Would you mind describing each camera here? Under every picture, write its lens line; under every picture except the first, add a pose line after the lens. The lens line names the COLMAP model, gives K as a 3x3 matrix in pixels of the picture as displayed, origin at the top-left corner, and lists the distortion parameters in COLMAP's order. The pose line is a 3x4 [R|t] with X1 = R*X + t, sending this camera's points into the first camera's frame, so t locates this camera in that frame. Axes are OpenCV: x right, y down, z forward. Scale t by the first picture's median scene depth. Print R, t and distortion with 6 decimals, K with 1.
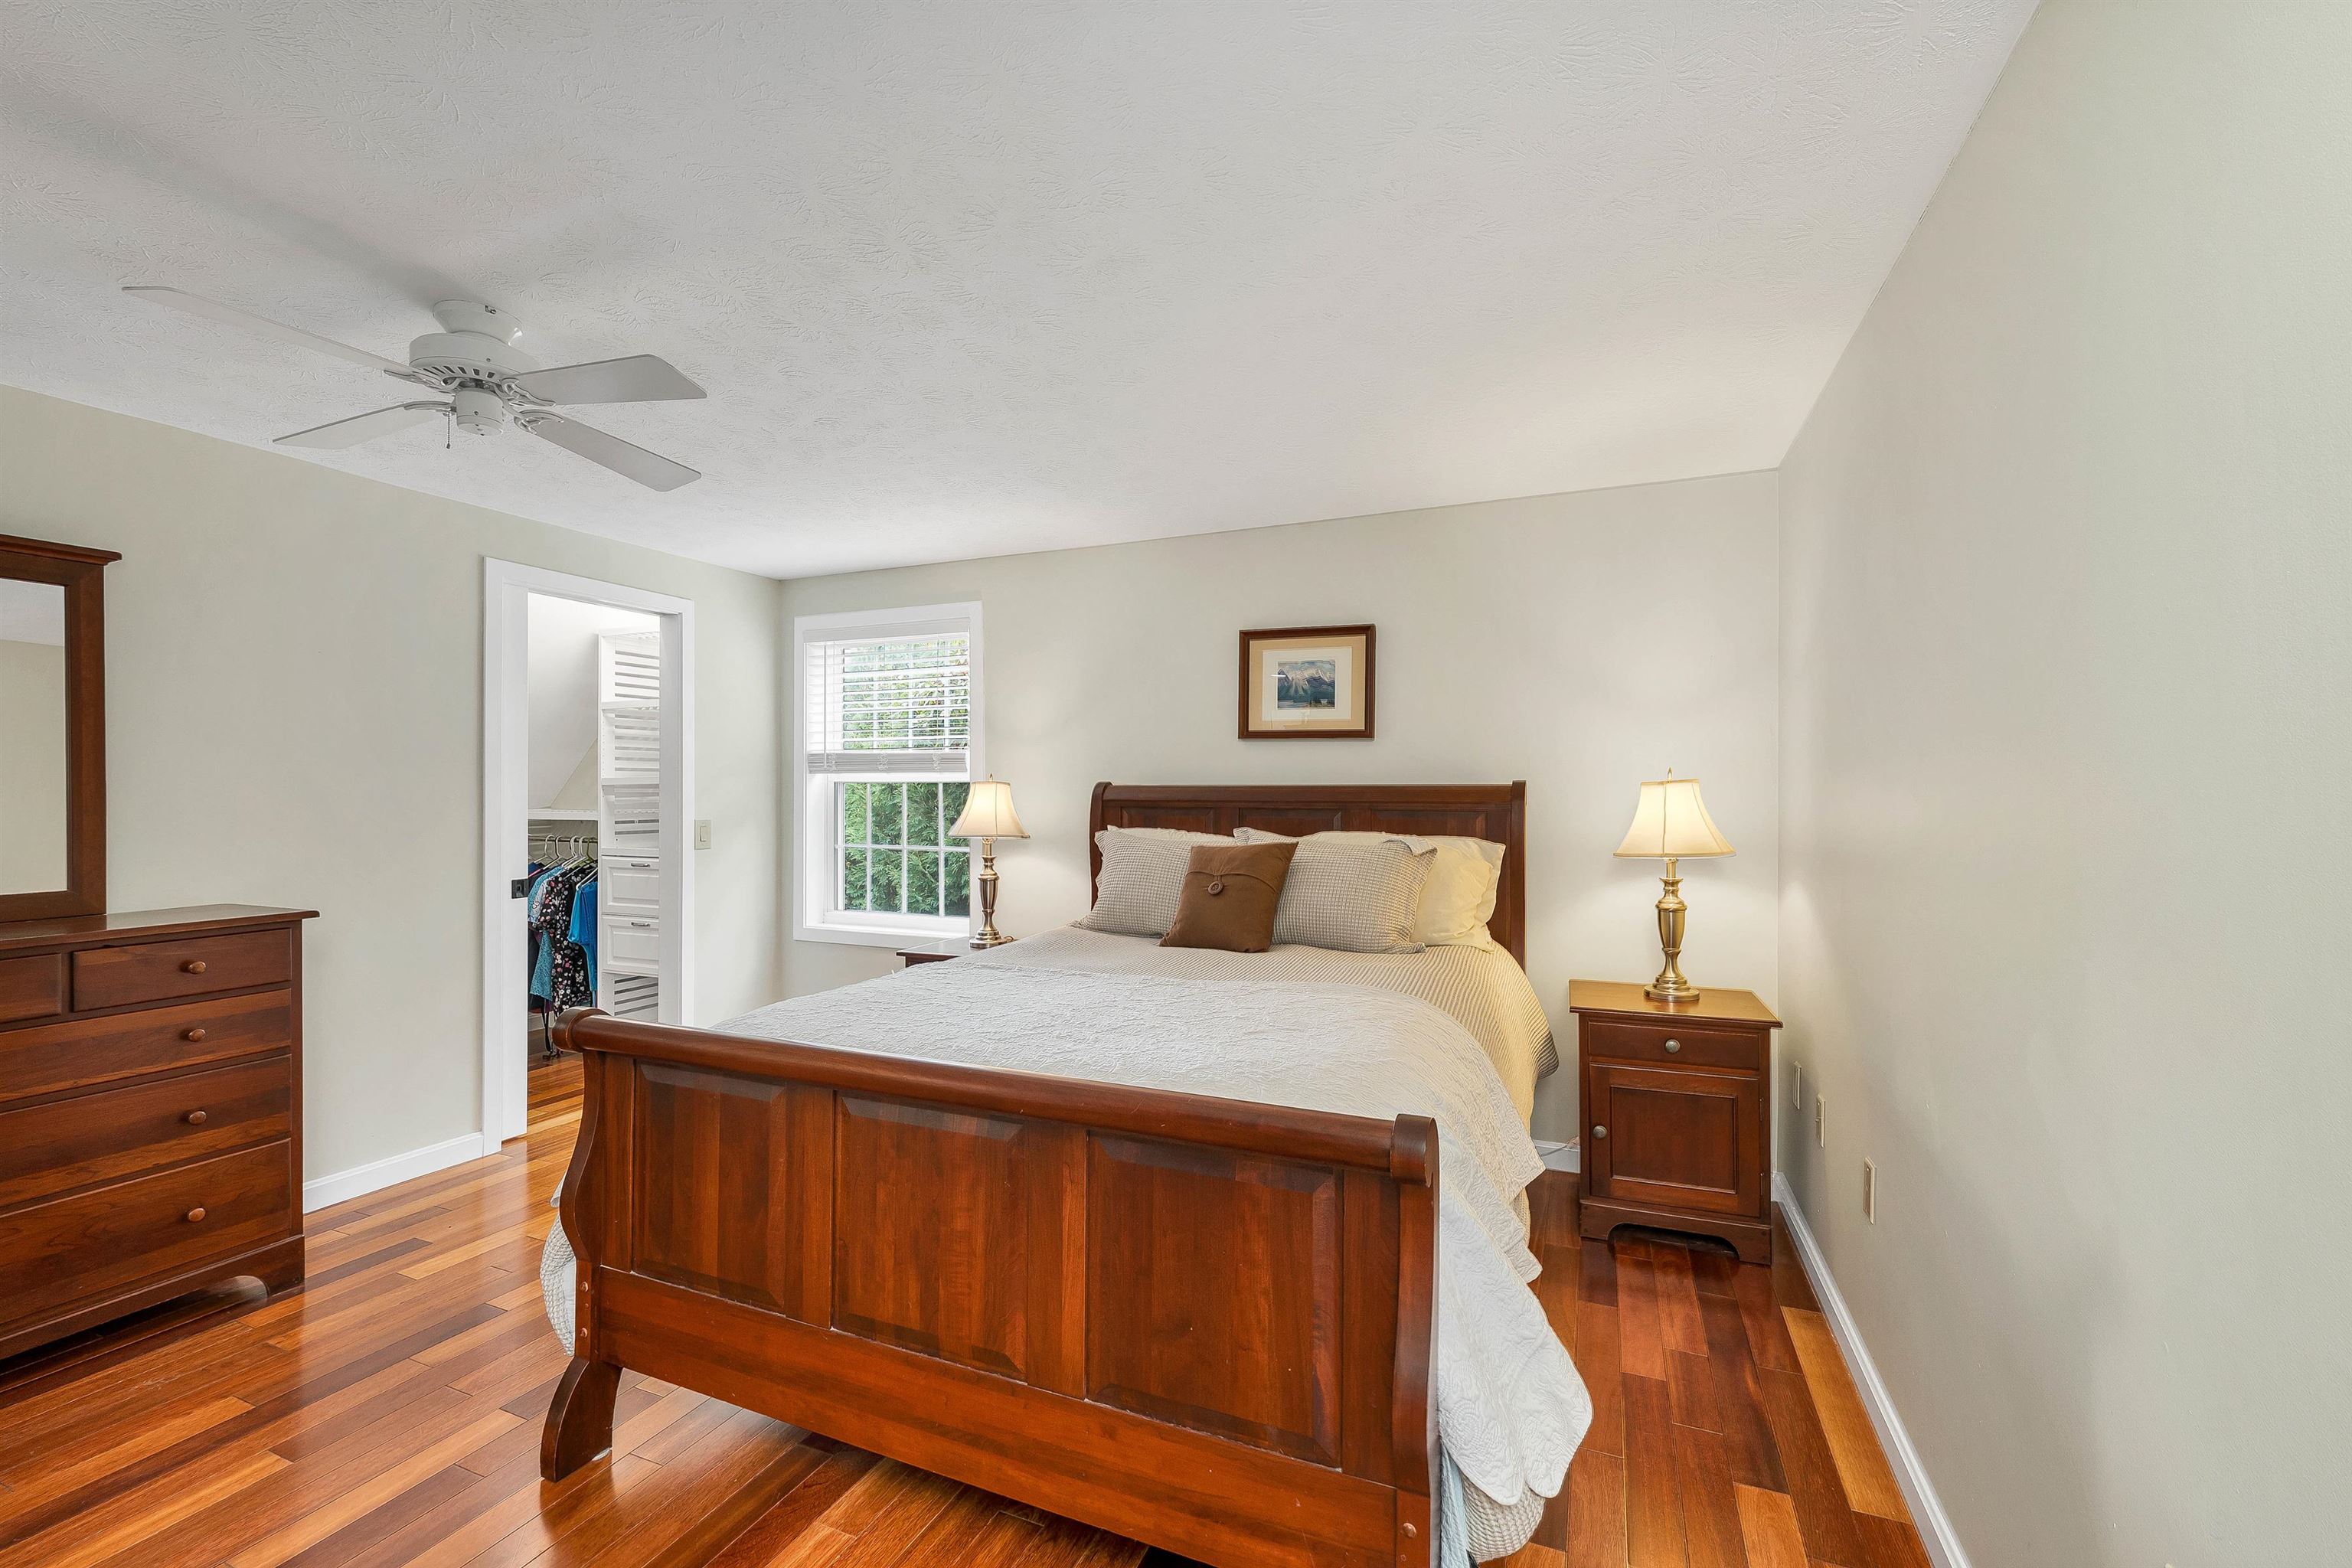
lens RADIAL K [[980.2, 0, 1162.9], [0, 980.2, 793.9], [0, 0, 1]] dist [0.003521, -0.000258]
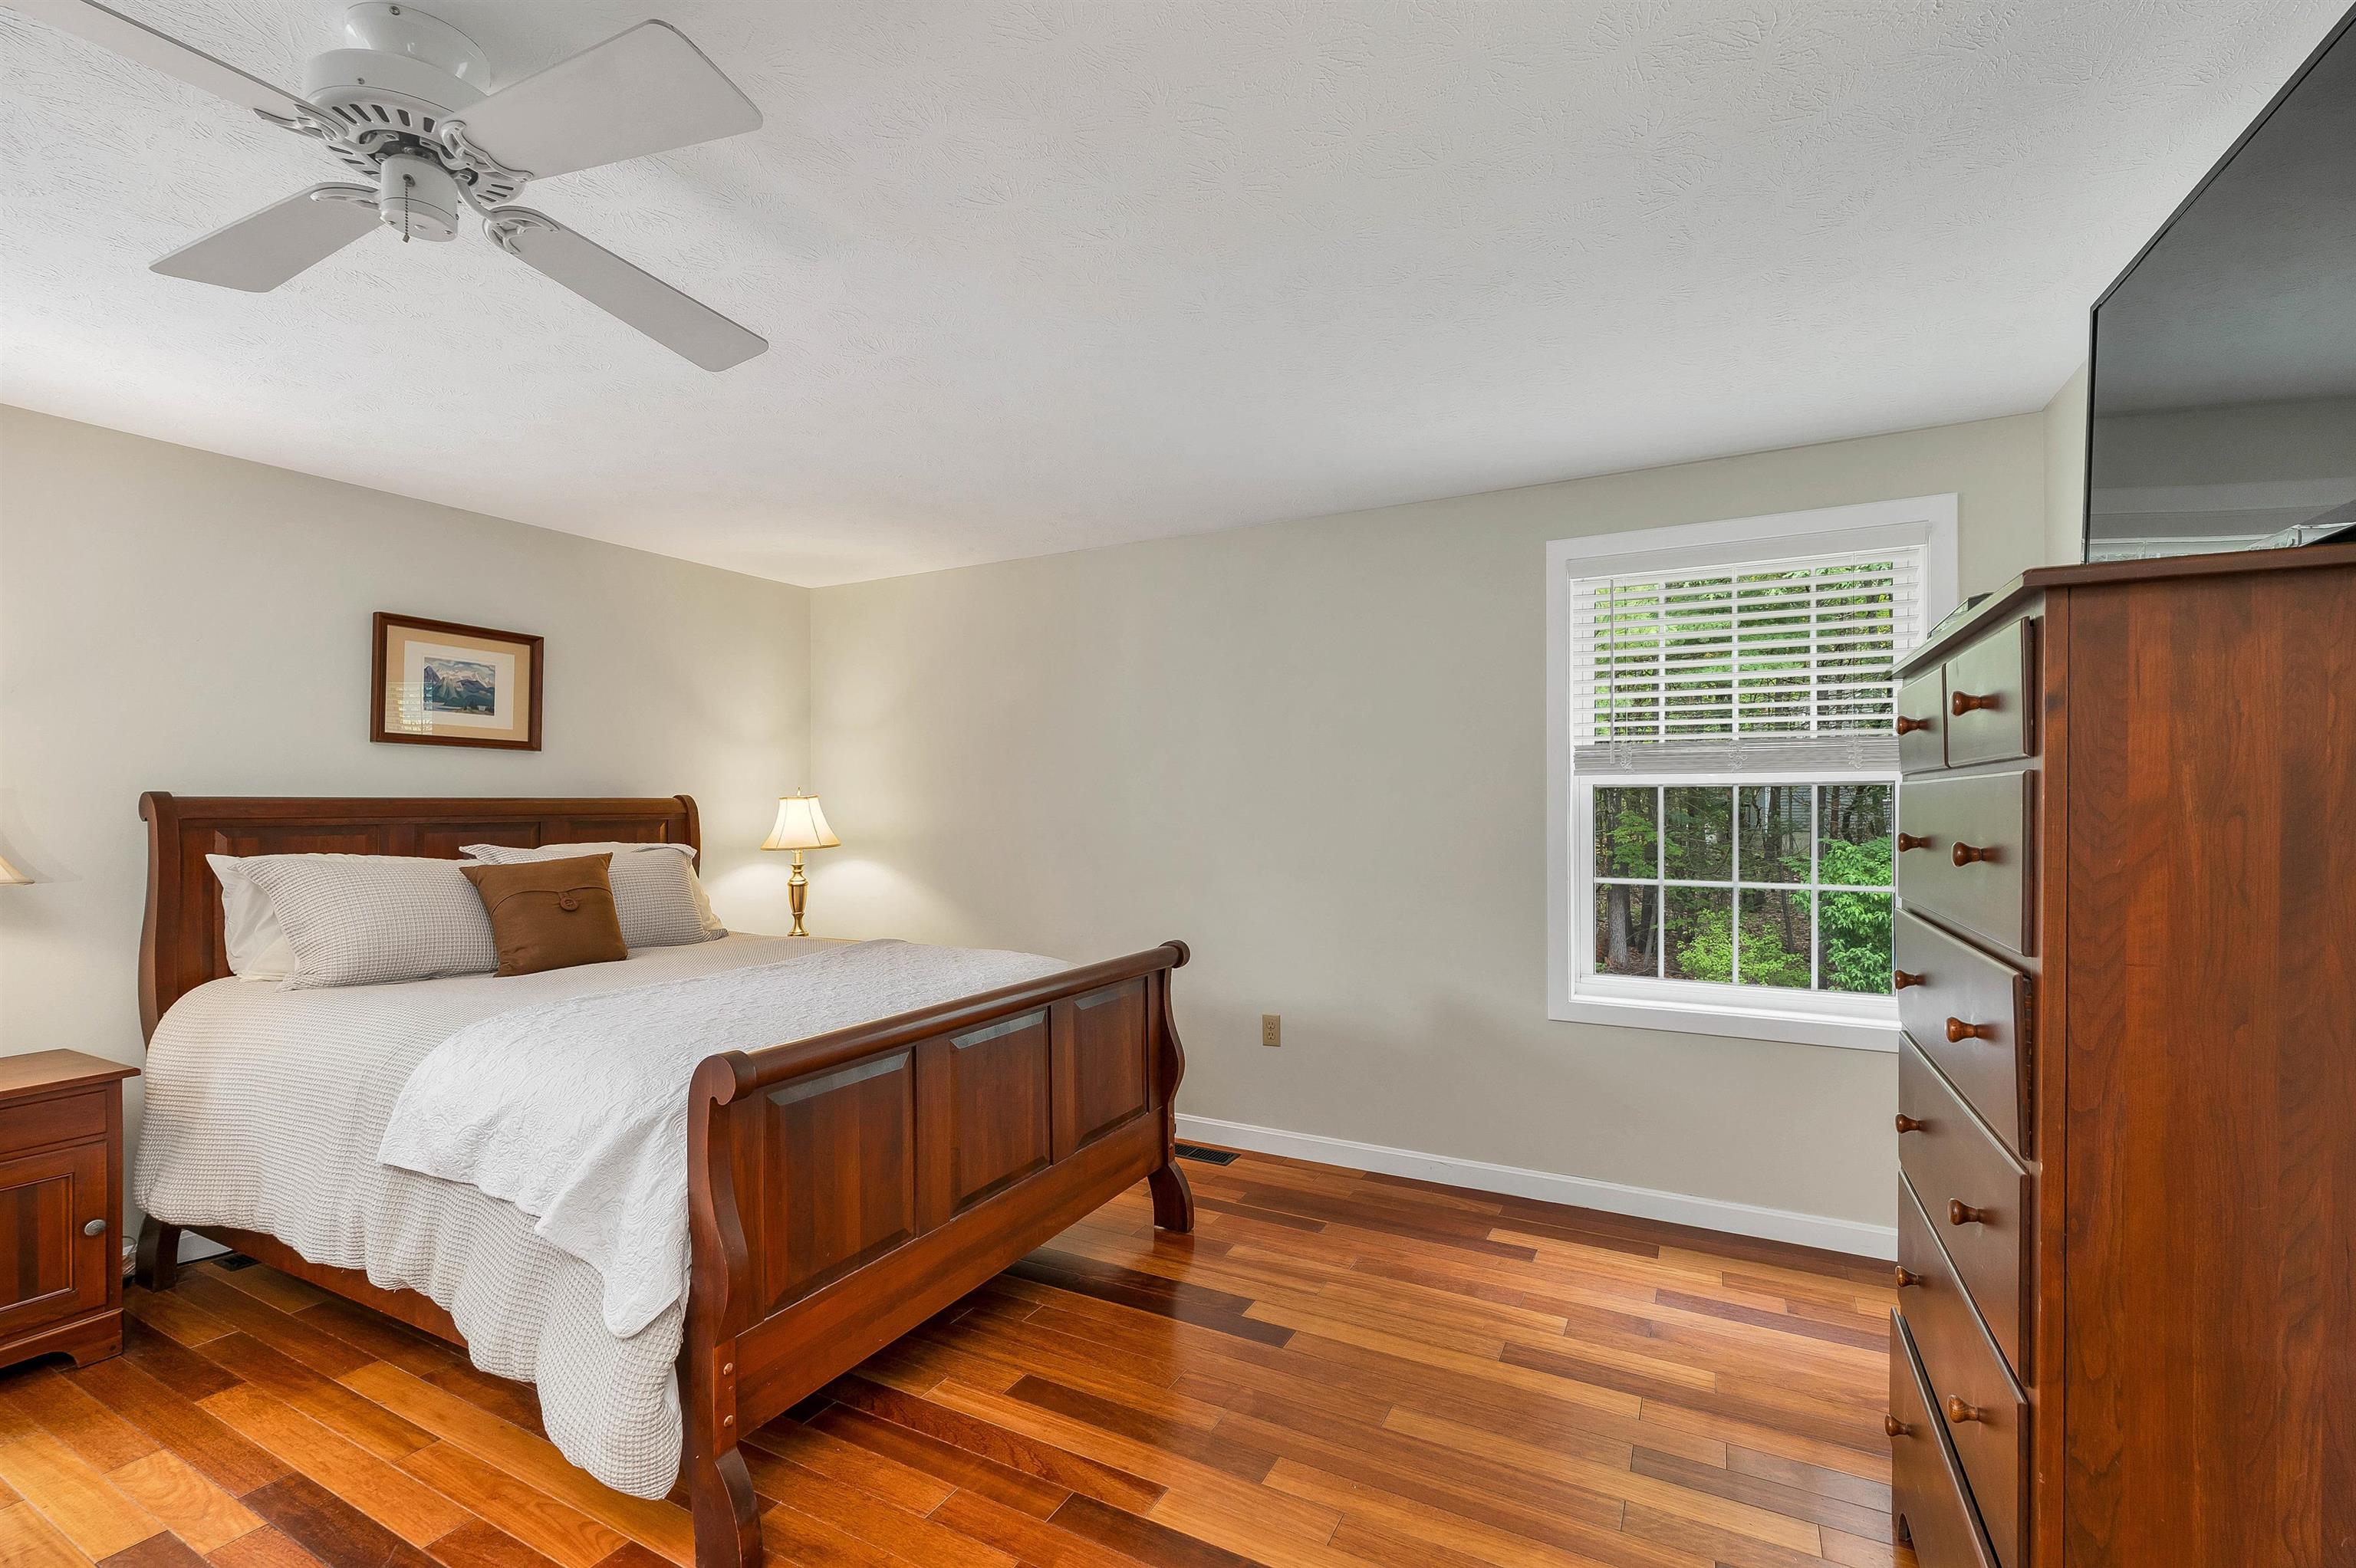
lens RADIAL K [[981.8, 0, 1169.7], [0, 981.8, 808.8], [0, 0, 1]] dist [0.003521, -0.000258]
pose [[0.108492, -0.009211, 0.994055, -0.710374], [0.004378, 0.999952, 0.008788, -0.003655], [-0.994088, 0.003399, 0.108527, 0.254246]]
